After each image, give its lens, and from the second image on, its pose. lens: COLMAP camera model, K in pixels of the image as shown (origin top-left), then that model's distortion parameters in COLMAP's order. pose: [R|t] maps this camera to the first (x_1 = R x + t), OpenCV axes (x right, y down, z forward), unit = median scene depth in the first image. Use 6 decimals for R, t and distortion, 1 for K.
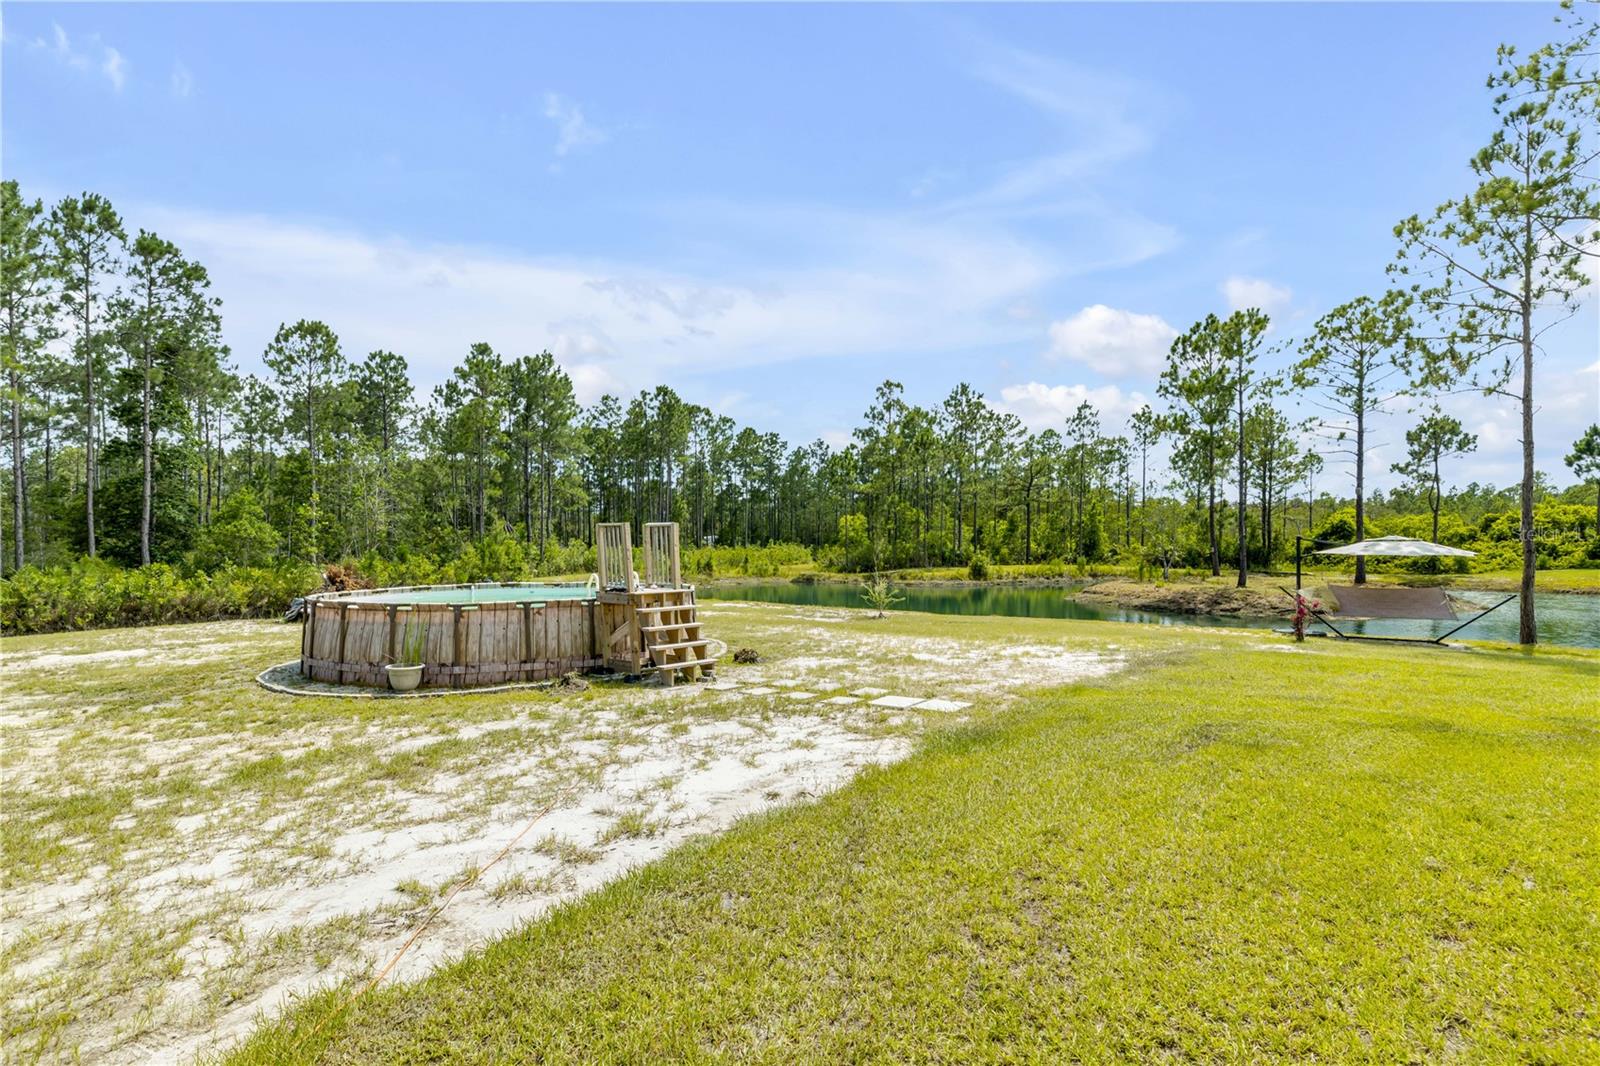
lens RADIAL K [[736.8, 0, 795.2], [0, 736.8, 569.1], [0, 0, 1]] dist [0.008135, 0.000358]
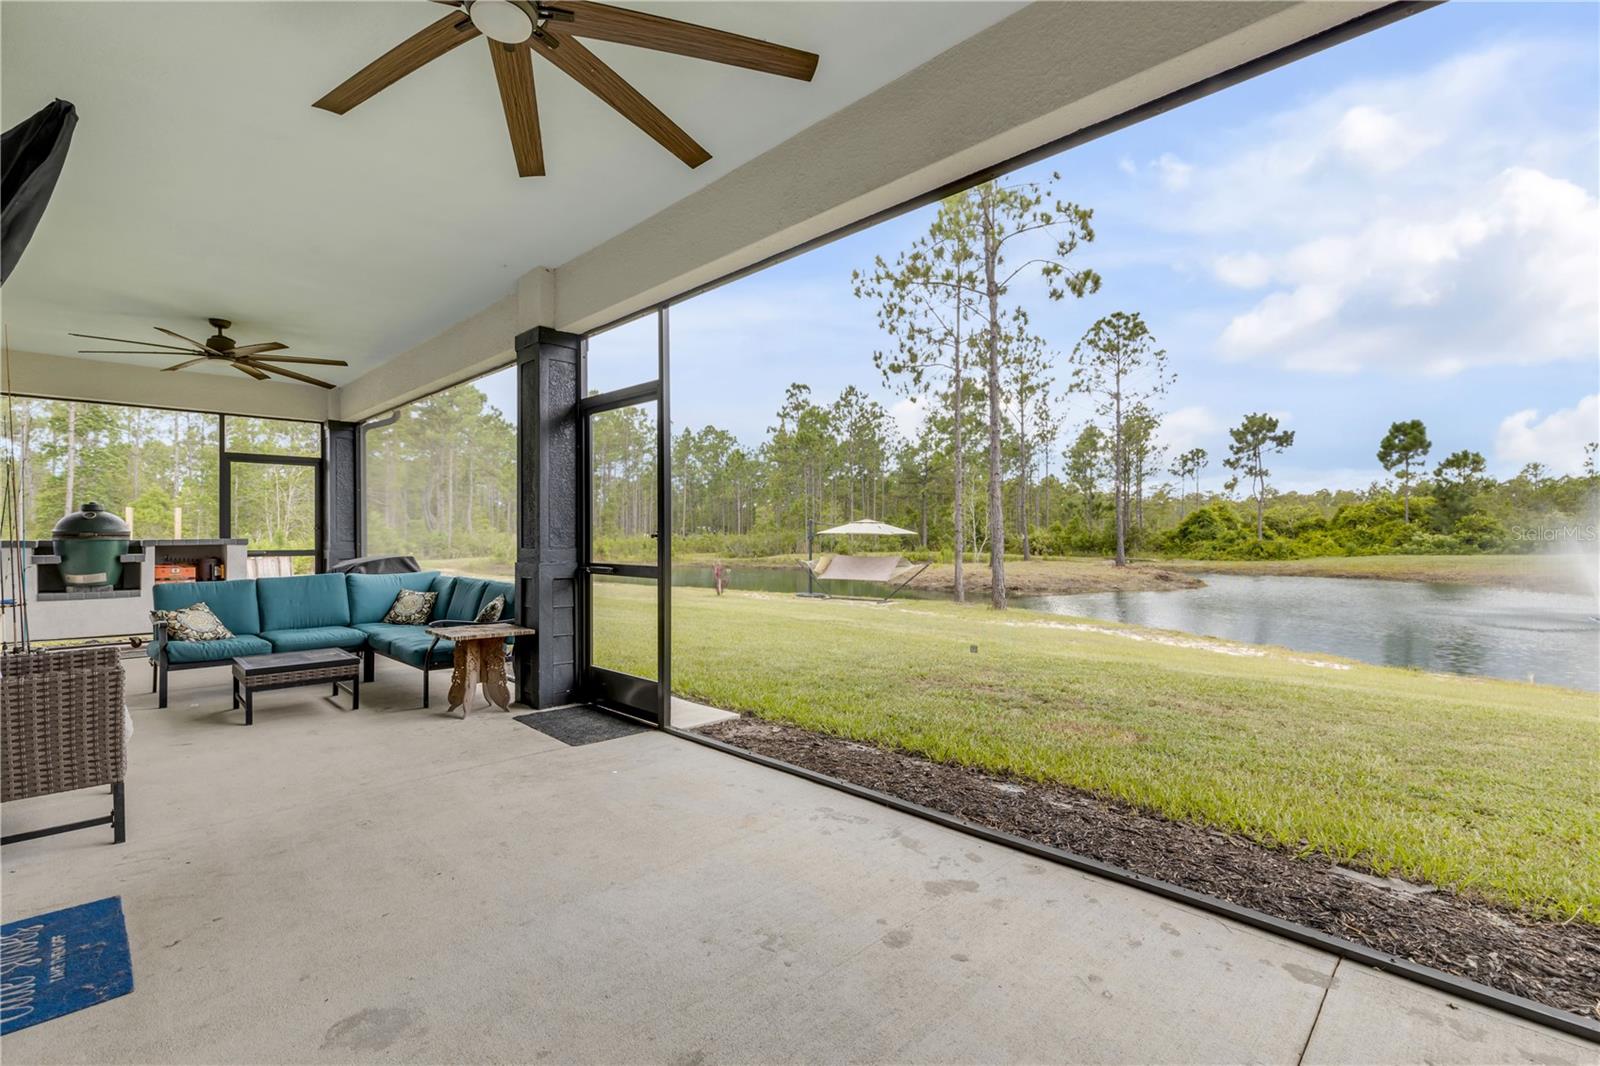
lens RADIAL K [[726.2, 0, 800.0], [0, 726.2, 533.0], [0, 0, 1]] dist [0.003577, 0.000346]
pose [[0.999067, -0.000386, -0.043191, 0.243303], [-0.001290, 0.999248, -0.038761, 0.011497], [0.043174, 0.038781, 0.998315, -0.091434]]
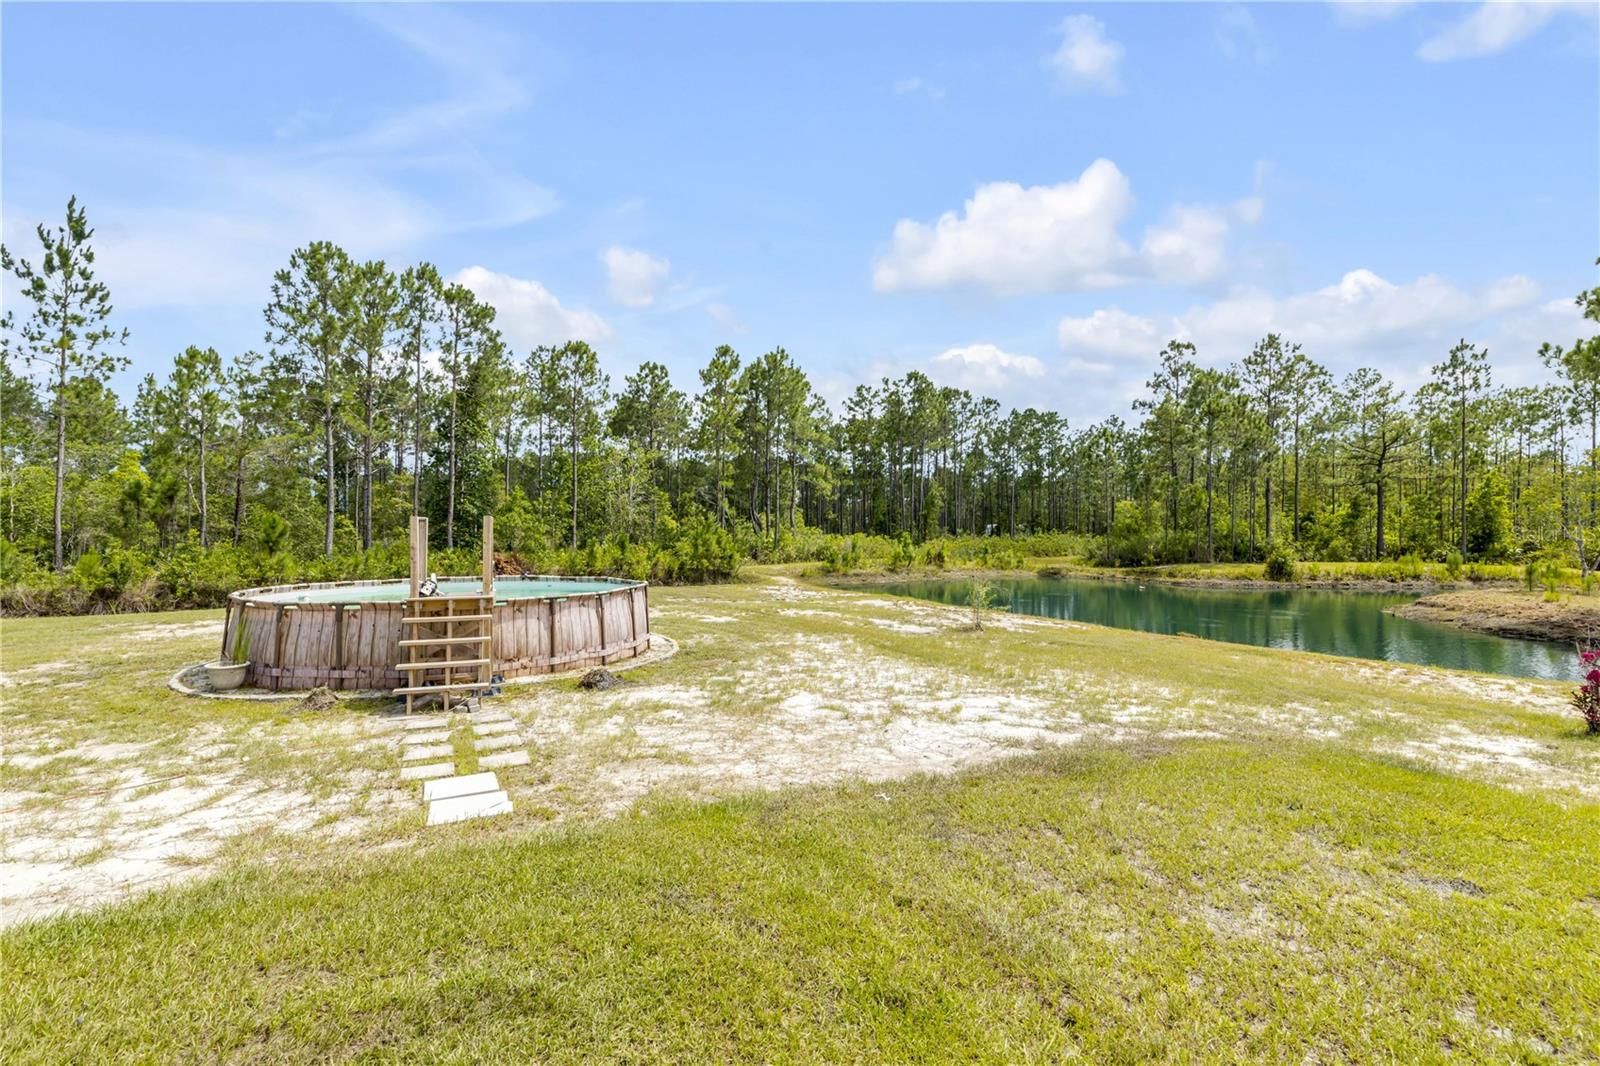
lens RADIAL K [[728.8, 0, 790.5], [0, 728.8, 533.5], [0, 0, 1]] dist [0.003178, 0.000278]
pose [[0.908798, 0.003778, -0.417220, 0.102183], [-0.016786, 0.999480, -0.027515, -0.005171], [0.416899, 0.032009, 0.908389, 0.078661]]
